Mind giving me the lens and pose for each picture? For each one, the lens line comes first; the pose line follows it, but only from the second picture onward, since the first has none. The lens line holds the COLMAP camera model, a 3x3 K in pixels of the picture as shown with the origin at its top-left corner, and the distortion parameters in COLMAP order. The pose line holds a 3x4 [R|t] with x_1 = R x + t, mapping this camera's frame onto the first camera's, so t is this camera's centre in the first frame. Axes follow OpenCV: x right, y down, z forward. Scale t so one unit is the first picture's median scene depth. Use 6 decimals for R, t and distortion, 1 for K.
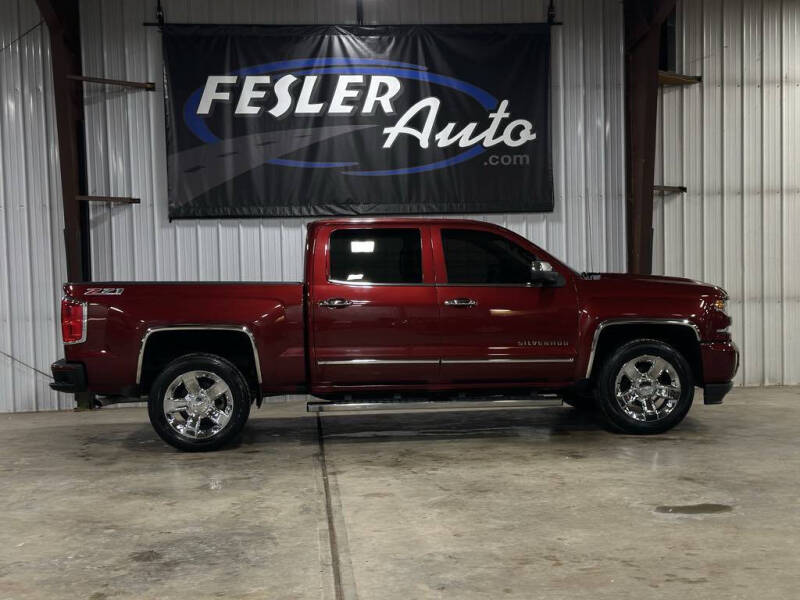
lens RADIAL K [[1113.7, 0, 399.8], [0, 1113.7, 305.8], [0, 0, 1]] dist [0.133660, 0.000000]
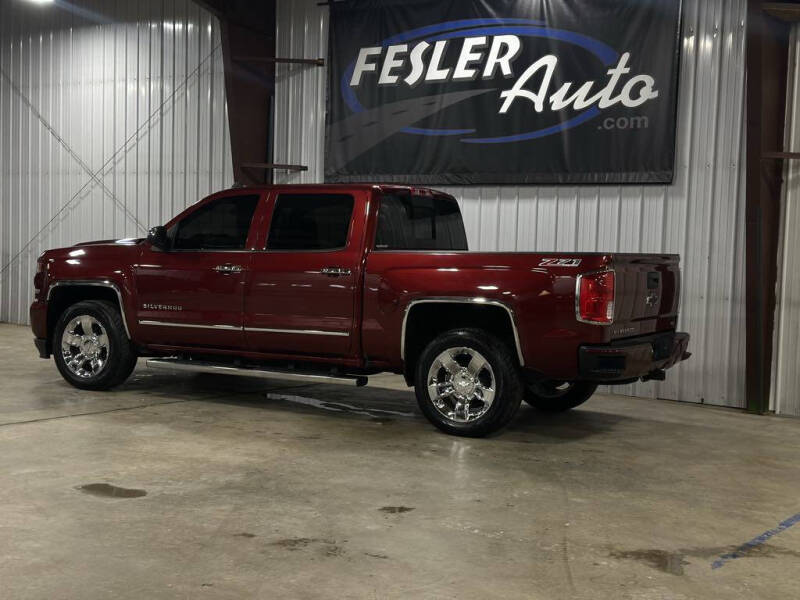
lens RADIAL K [[1118.7, 0, 397.9], [0, 1118.7, 303.5], [0, 0, 1]] dist [0.140879, 0.000000]
pose [[0.745410, 0.087199, -0.660878, 0.563992], [-0.075861, 0.996063, 0.045860, -0.019281], [0.662275, 0.015950, 0.749091, 0.242054]]
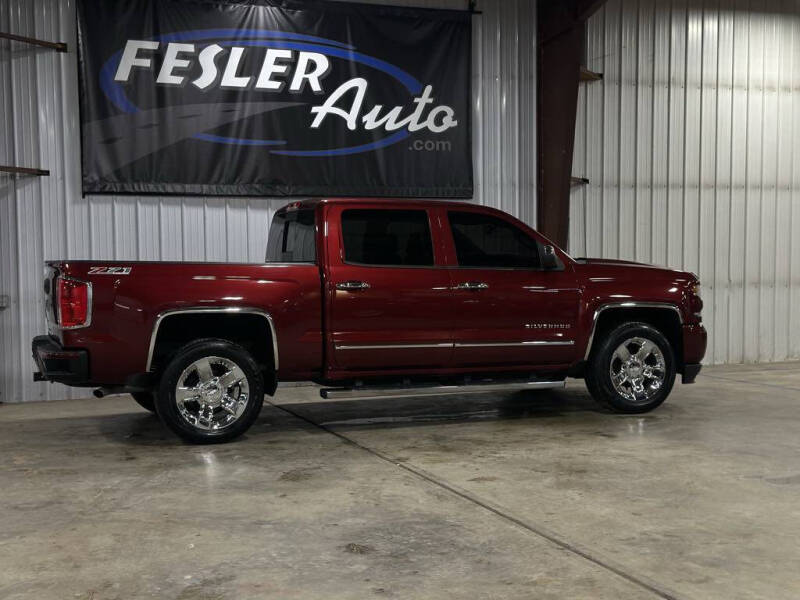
lens RADIAL K [[1113.7, 0, 398.8], [0, 1113.7, 308.4], [0, 0, 1]] dist [0.133660, 0.000000]
pose [[0.961742, 0.000784, 0.273955, -0.208861], [-0.003182, 0.999960, 0.008308, 0.006974], [-0.273937, -0.008862, 0.961707, 0.047396]]
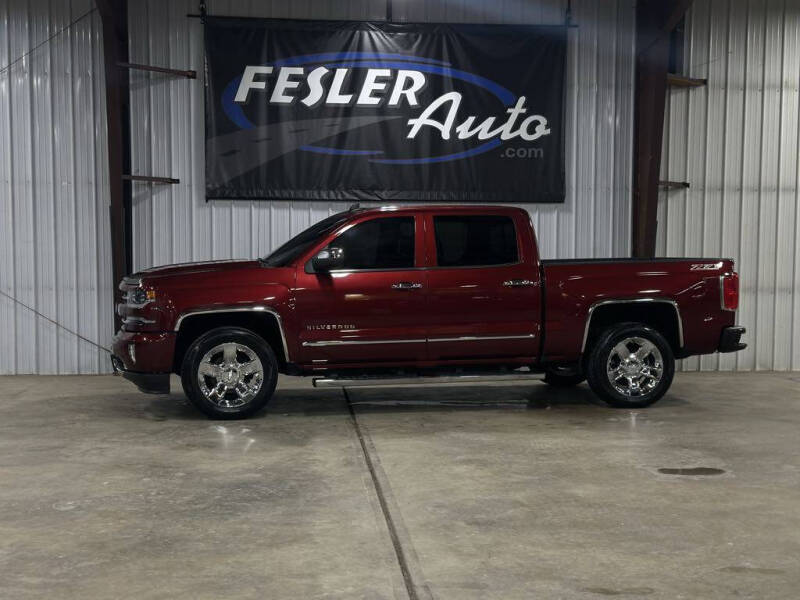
lens RADIAL K [[1113.7, 0, 400.3], [0, 1113.7, 303.0], [0, 0, 1]] dist [0.133660, 0.000000]
pose [[0.999554, 0.029186, 0.006301, -0.023873], [-0.029270, 0.999478, 0.013646, 0.001861], [-0.005899, -0.013824, 0.999887, -0.070948]]
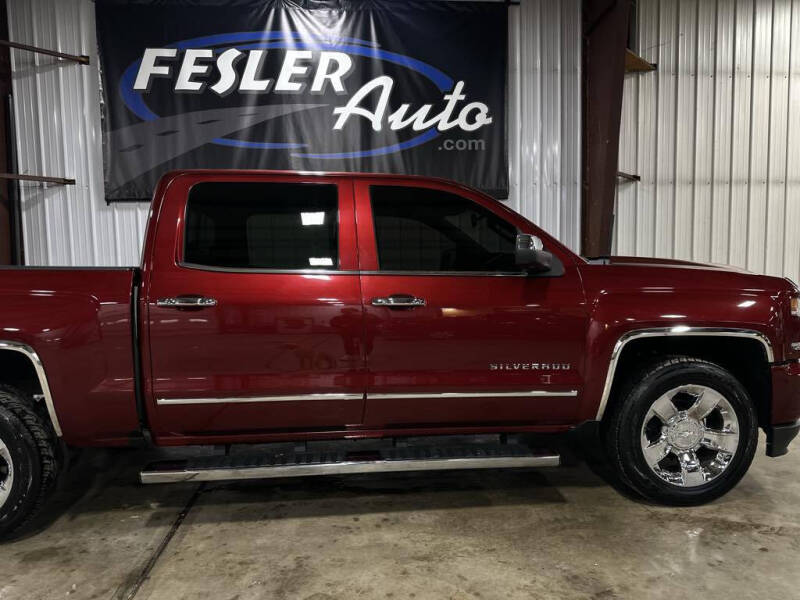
lens RADIAL K [[561.6, 0, 398.9], [0, 561.6, 306.3], [0, 0, 1]] dist [0.030351, -0.036157]
pose [[0.999968, 0.005216, 0.006009, 0.039386], [-0.005456, 0.999156, 0.040707, -0.009469], [-0.005791, -0.040738, 0.999153, 0.515336]]
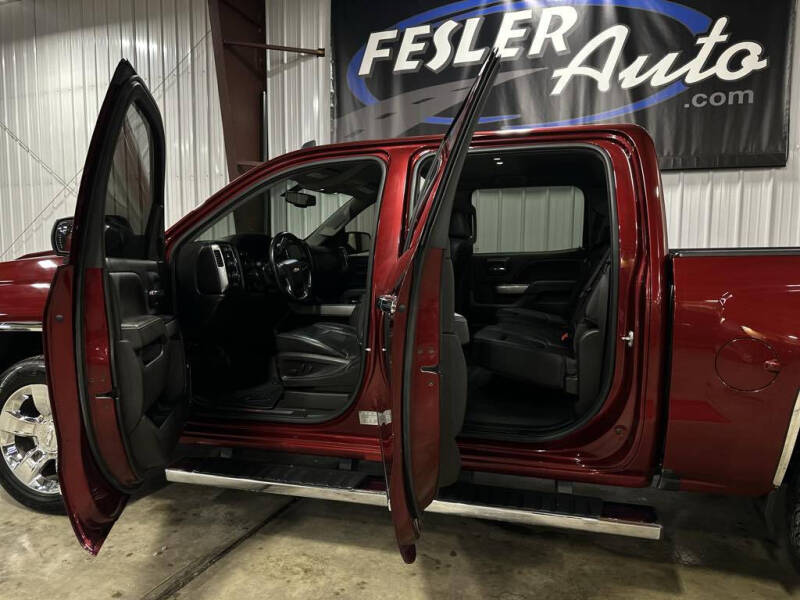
lens RADIAL K [[561.6, 0, 403.3], [0, 561.6, 300.4], [0, 0, 1]] dist [0.030351, -0.036157]
pose [[0.888500, 0.075890, -0.452557, 0.091316], [-0.047465, 0.996139, 0.073858, -0.012962], [0.456415, -0.044142, 0.888671, 0.568068]]
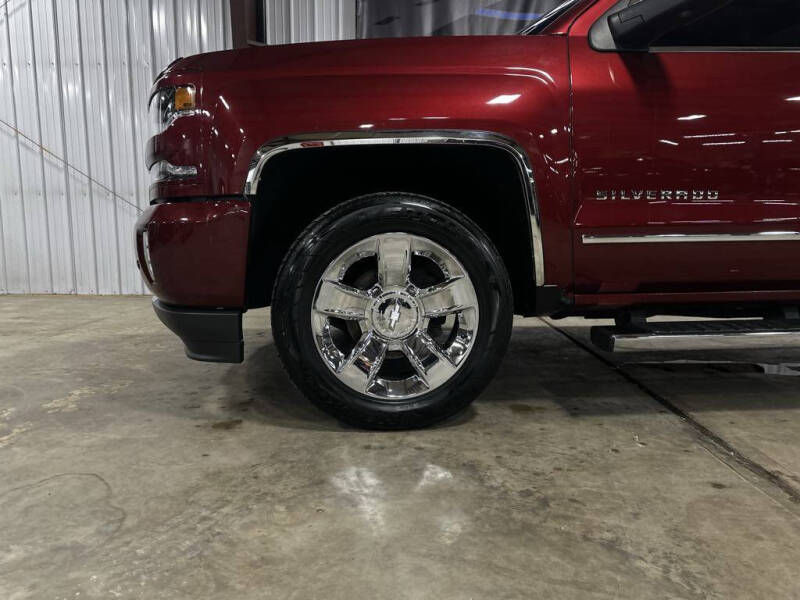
lens RADIAL K [[561.6, 0, 395.5], [0, 561.6, 307.4], [0, 0, 1]] dist [0.030351, -0.036157]
pose [[0.992274, 0.048621, -0.114138, -0.117882], [-0.035778, 0.993065, 0.111986, 0.046208], [0.118791, -0.107037, 0.987133, 0.554751]]
